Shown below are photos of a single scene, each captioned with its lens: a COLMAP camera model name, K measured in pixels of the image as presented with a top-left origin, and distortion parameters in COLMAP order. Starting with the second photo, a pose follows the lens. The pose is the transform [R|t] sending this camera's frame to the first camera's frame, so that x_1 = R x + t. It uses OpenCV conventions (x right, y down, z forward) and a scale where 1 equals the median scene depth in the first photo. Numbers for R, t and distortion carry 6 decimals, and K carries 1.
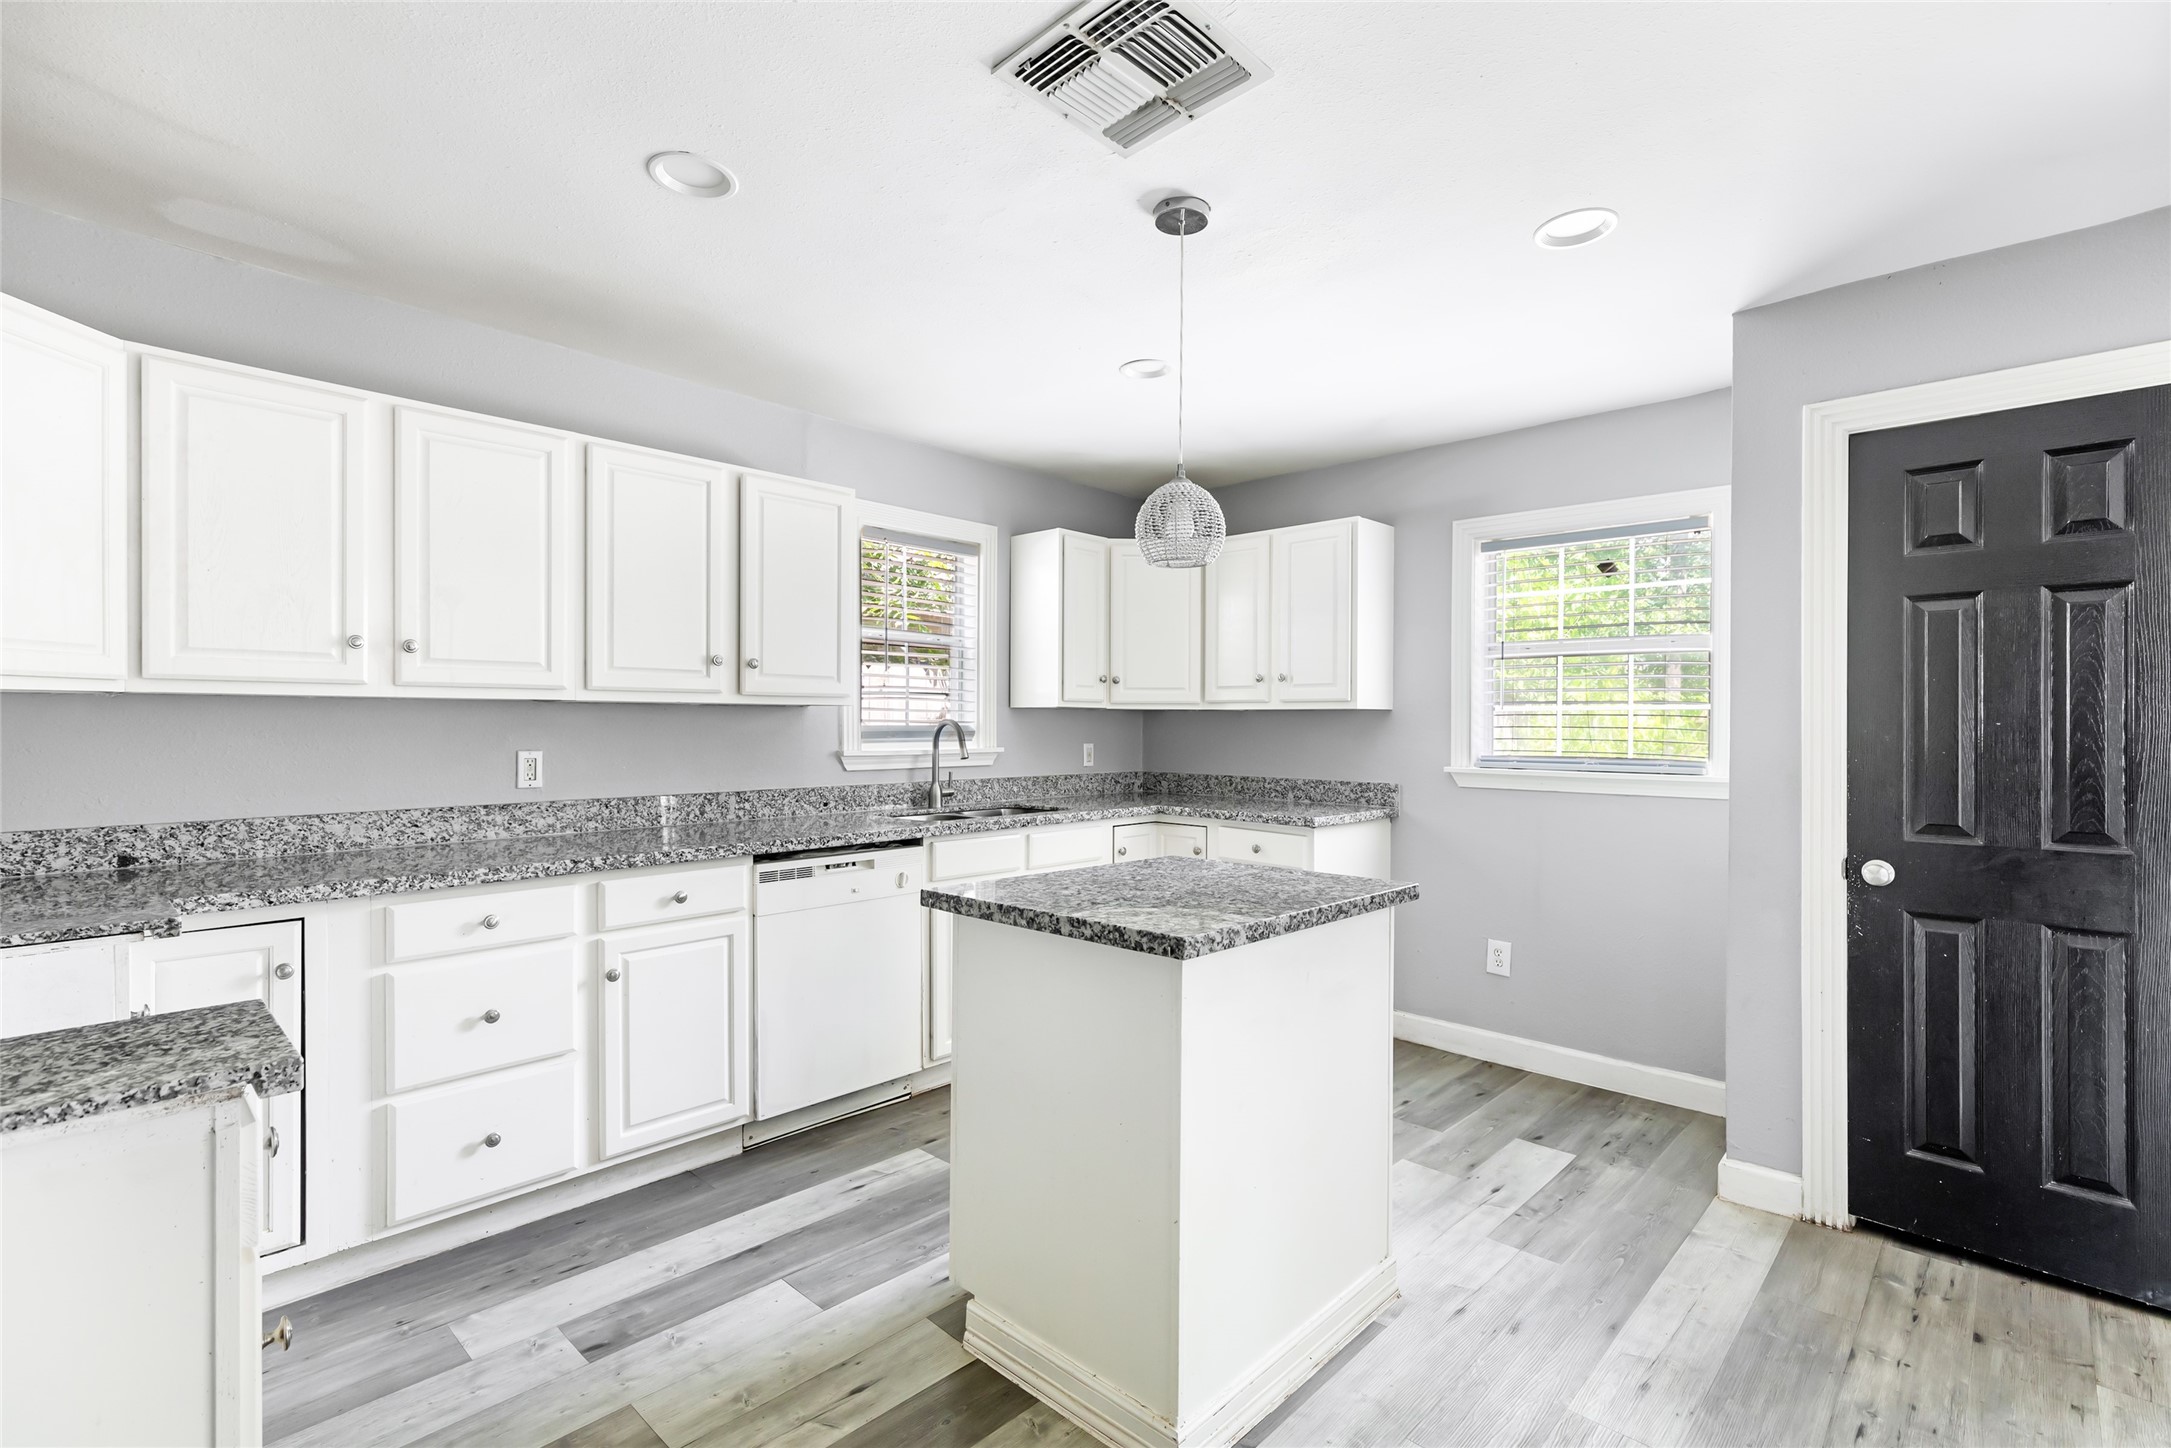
lens RADIAL K [[1004.0, 0, 1108.3], [0, 1004.0, 728.4], [0, 0, 1]] dist [0.005804, 0.000310]
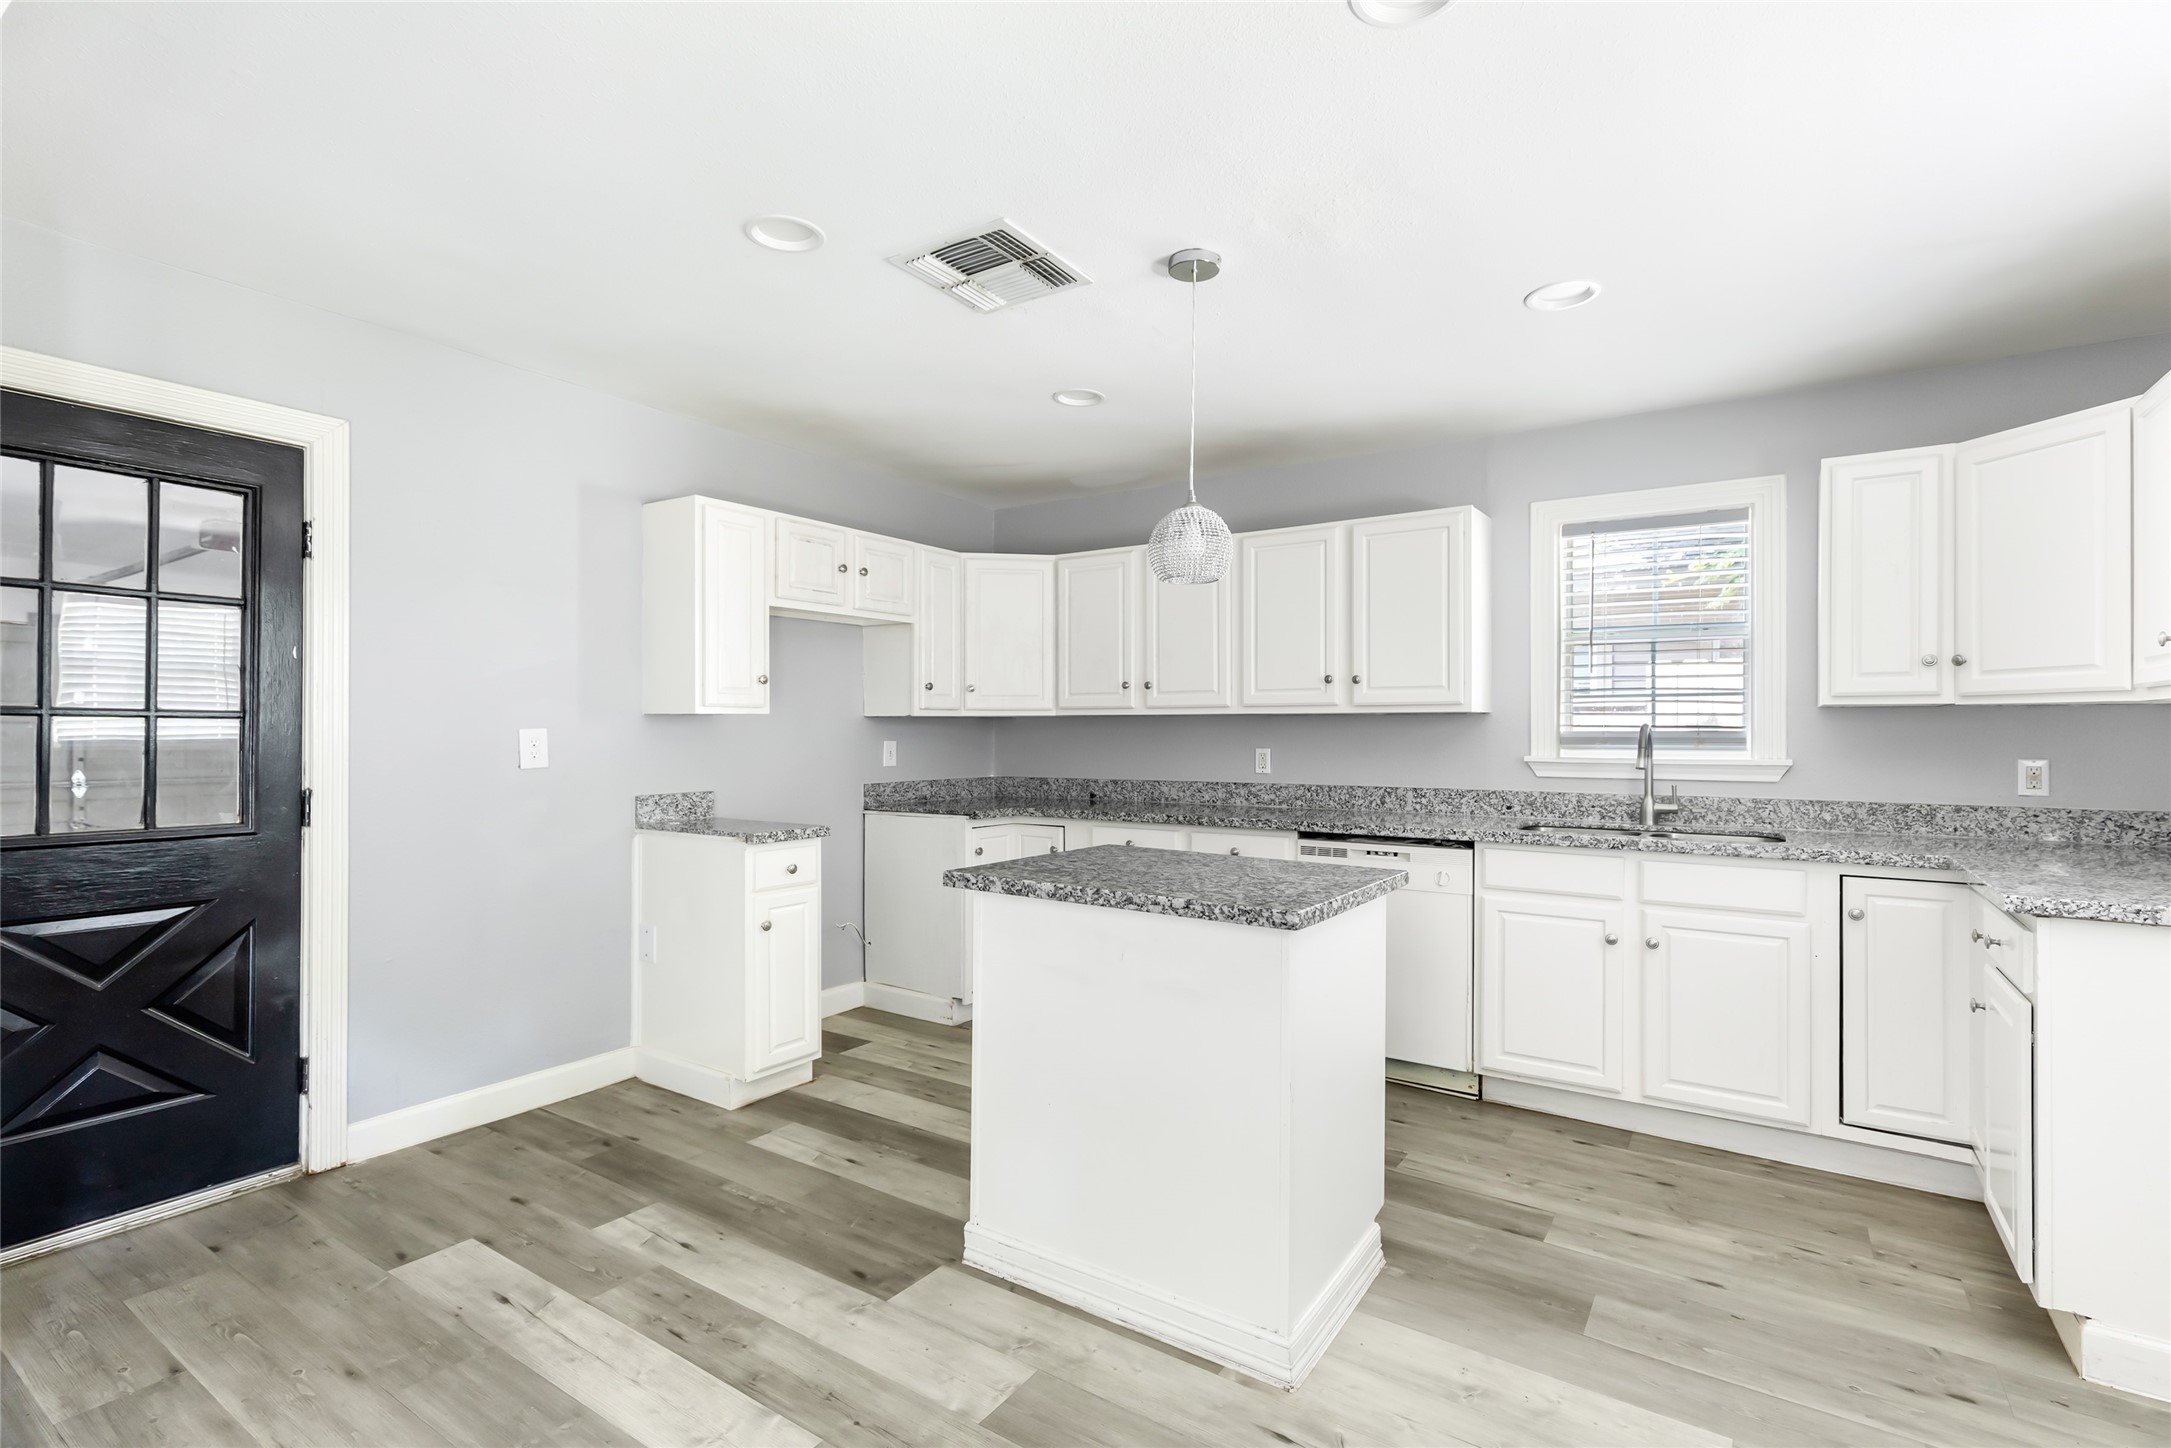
lens RADIAL K [[1004.0, 0, 1097.0], [0, 1004.0, 719.0], [0, 0, 1]] dist [0.005804, 0.000310]
pose [[0.156666, -0.015189, -0.987535, 0.862278], [-0.004323, 0.999862, -0.016064, 0.004045], [0.987642, 0.006786, 0.156578, 0.540215]]
